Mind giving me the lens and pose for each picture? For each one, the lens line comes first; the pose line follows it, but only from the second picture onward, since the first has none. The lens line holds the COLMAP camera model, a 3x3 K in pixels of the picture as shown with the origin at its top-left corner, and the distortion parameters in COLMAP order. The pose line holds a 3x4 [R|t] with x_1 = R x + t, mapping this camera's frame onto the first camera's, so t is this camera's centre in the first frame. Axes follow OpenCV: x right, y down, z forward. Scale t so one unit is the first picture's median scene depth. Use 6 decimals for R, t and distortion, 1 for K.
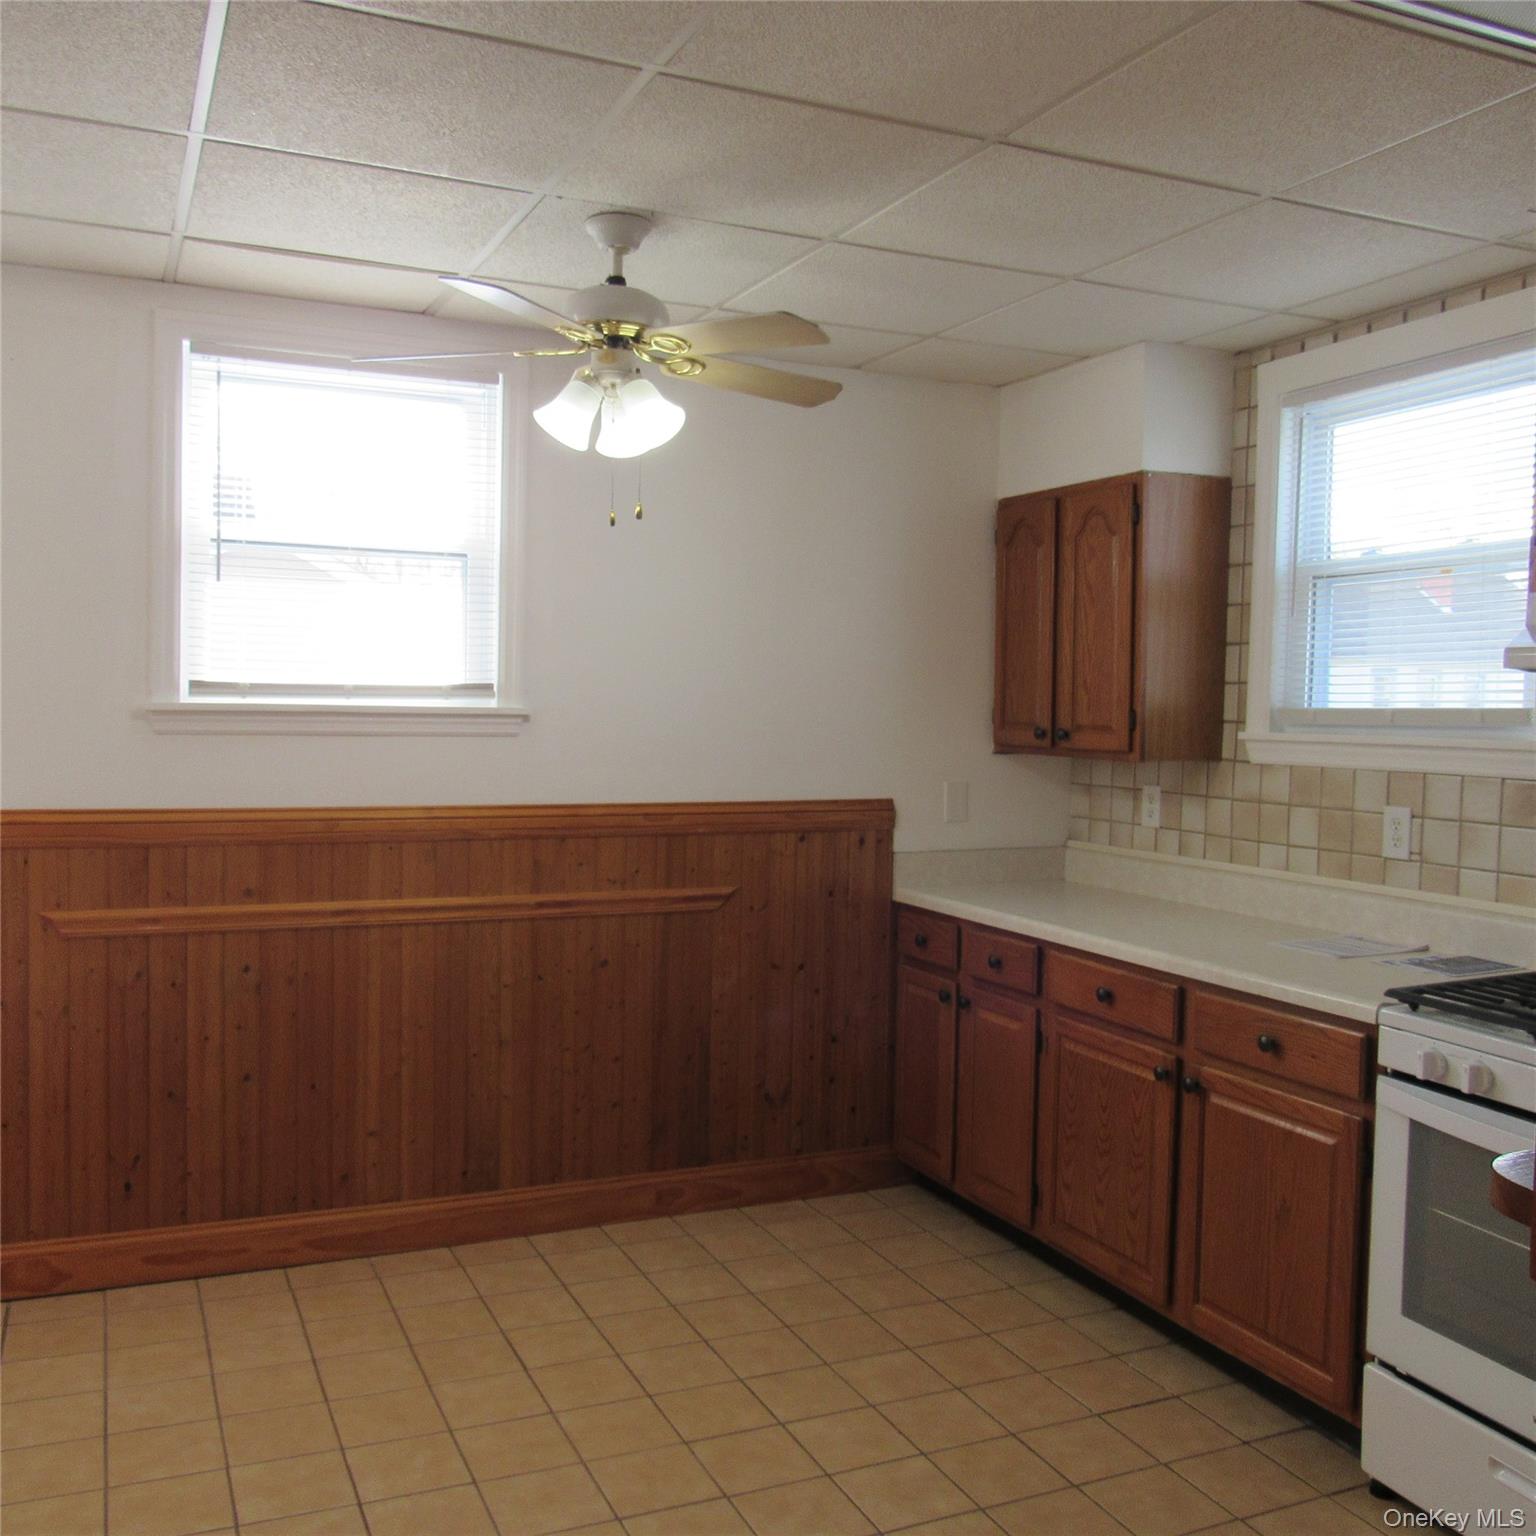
lens RADIAL K [[1440.3, 0, 768.0], [0, 1440.3, 768.0], [0, 0, 1]] dist [-0.044220, 0.008825]
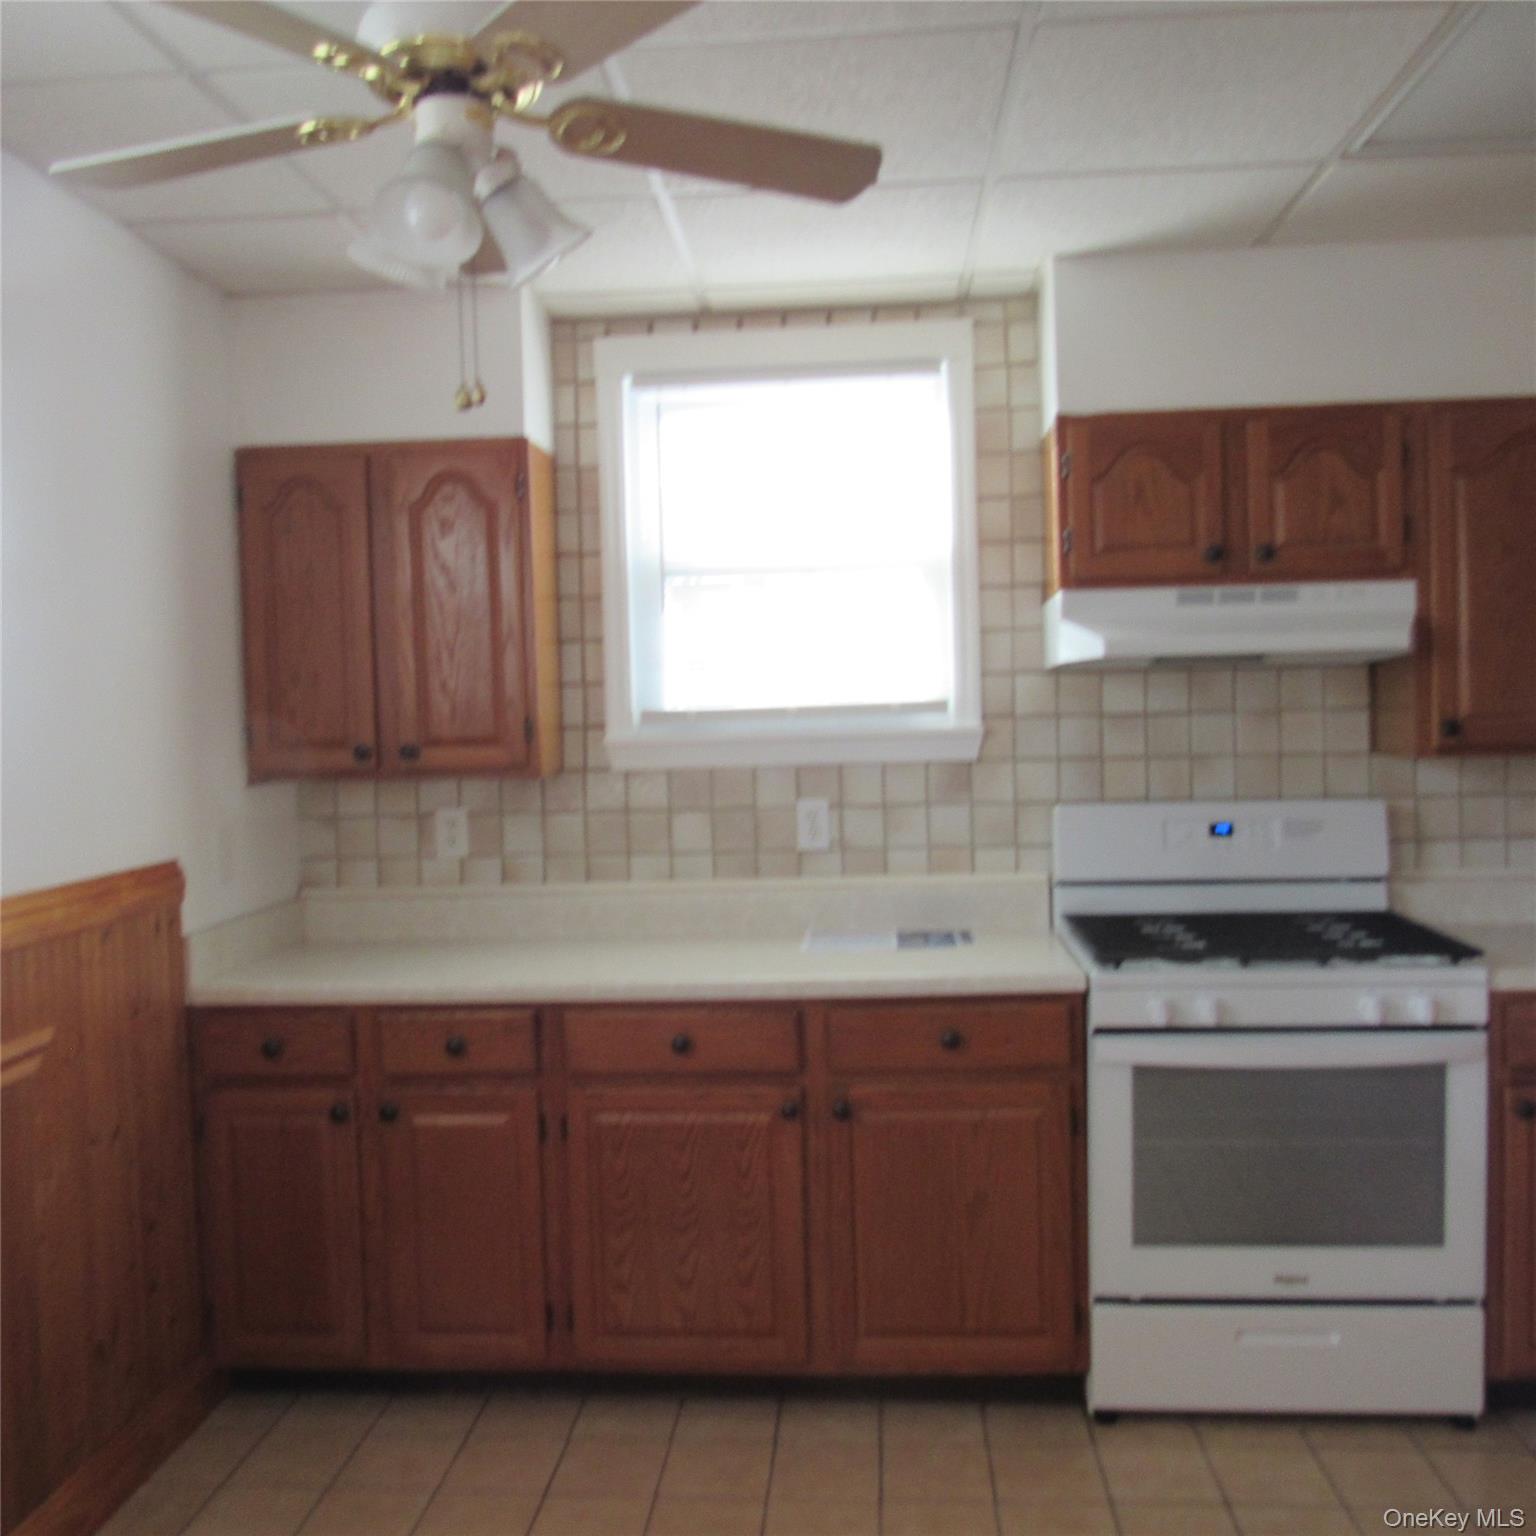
lens RADIAL K [[1440.3, 0, 768.0], [0, 1440.3, 768.0], [0, 0, 1]] dist [-0.044220, 0.008825]
pose [[0.476356, -0.058111, 0.877330, -0.446922], [0.073567, 0.996949, 0.026090, -0.022930], [-0.876170, 0.052114, 0.479177, 0.492955]]
